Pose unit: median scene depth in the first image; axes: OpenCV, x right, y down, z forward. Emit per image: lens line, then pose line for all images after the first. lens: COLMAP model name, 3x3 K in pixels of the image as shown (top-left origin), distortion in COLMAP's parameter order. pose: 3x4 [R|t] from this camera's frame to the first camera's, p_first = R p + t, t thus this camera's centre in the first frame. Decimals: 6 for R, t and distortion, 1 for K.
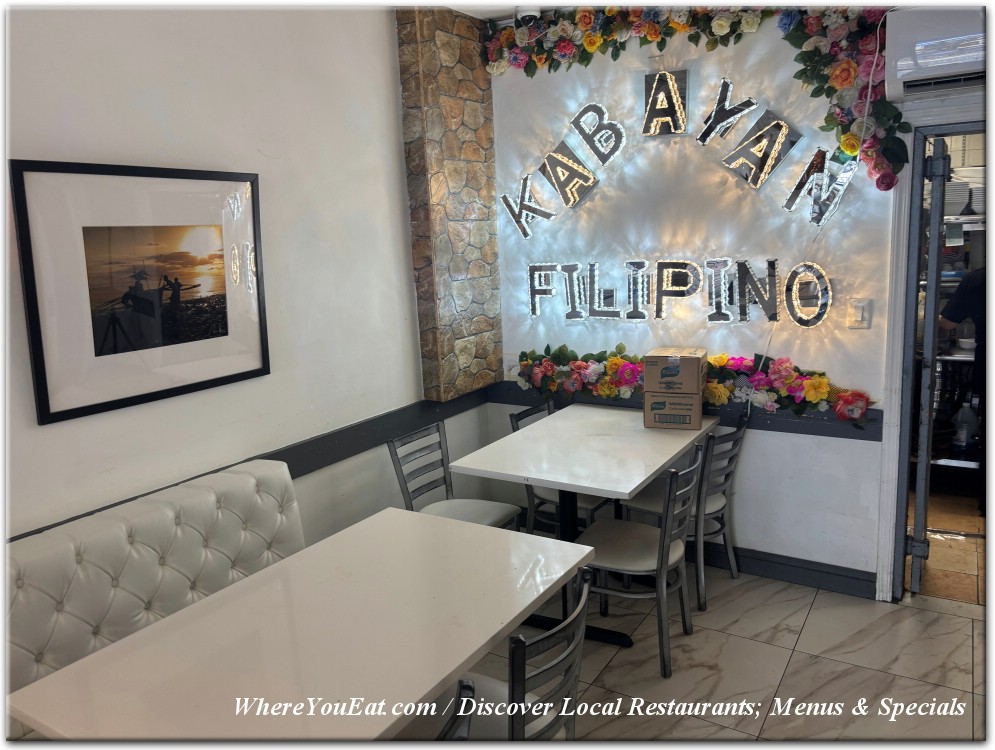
lens RADIAL K [[753.0, 0, 477.6], [0, 753.0, 374.9], [0, 0, 1]] dist [0.017706, -0.041275]
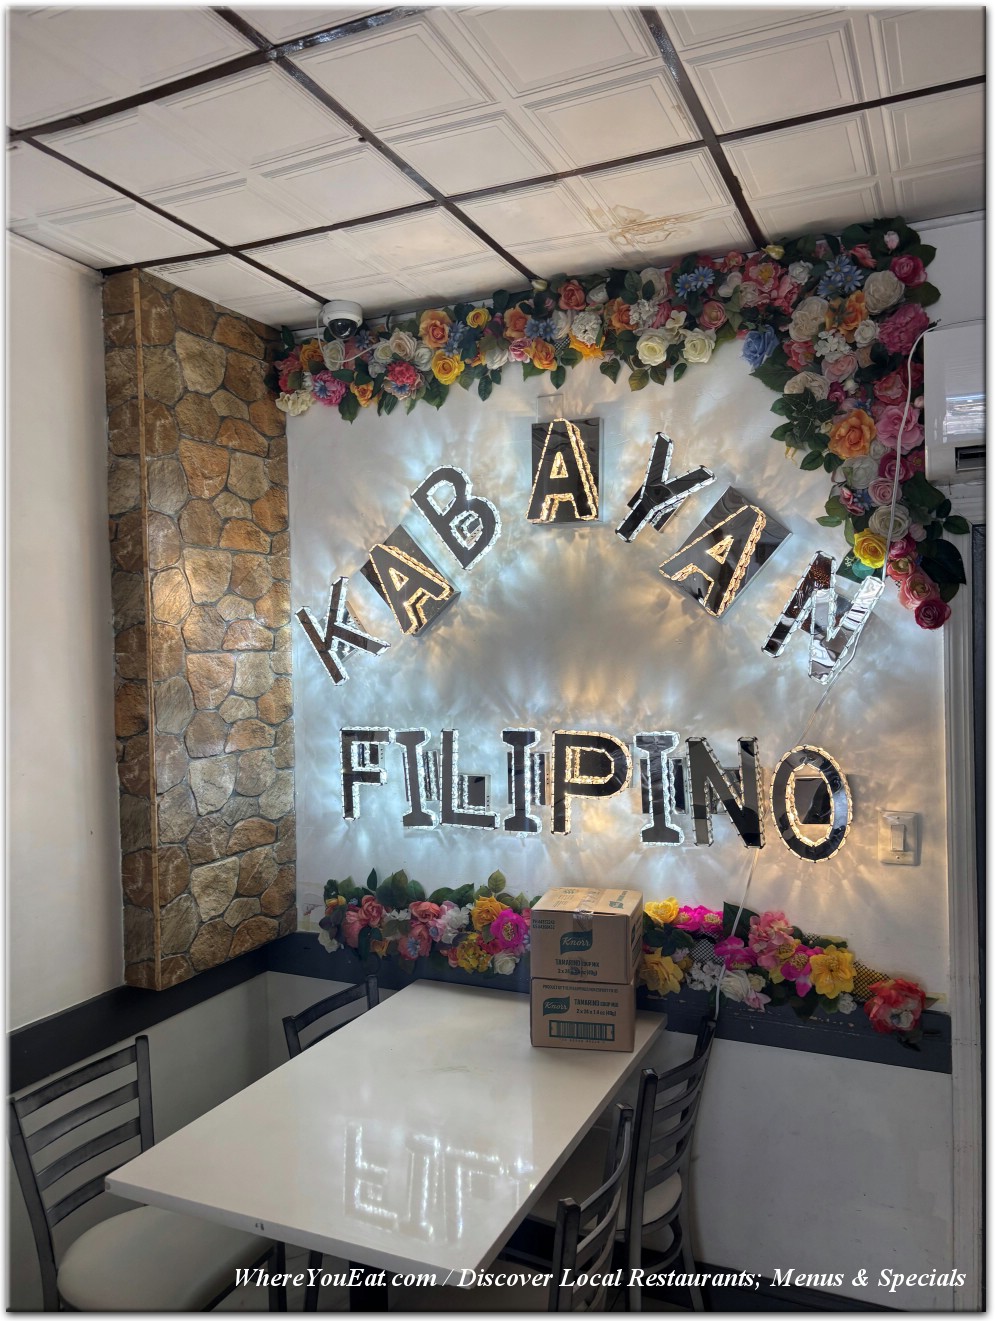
lens RADIAL K [[999.7, 0, 495.2], [0, 999.7, 667.5], [0, 0, 1]] dist [0.017706, -0.041275]
pose [[0.991324, 0.025859, 0.128872, 0.095331], [-0.004044, 0.985993, -0.166737, -0.074227], [-0.131379, 0.164770, 0.977543, 0.258423]]
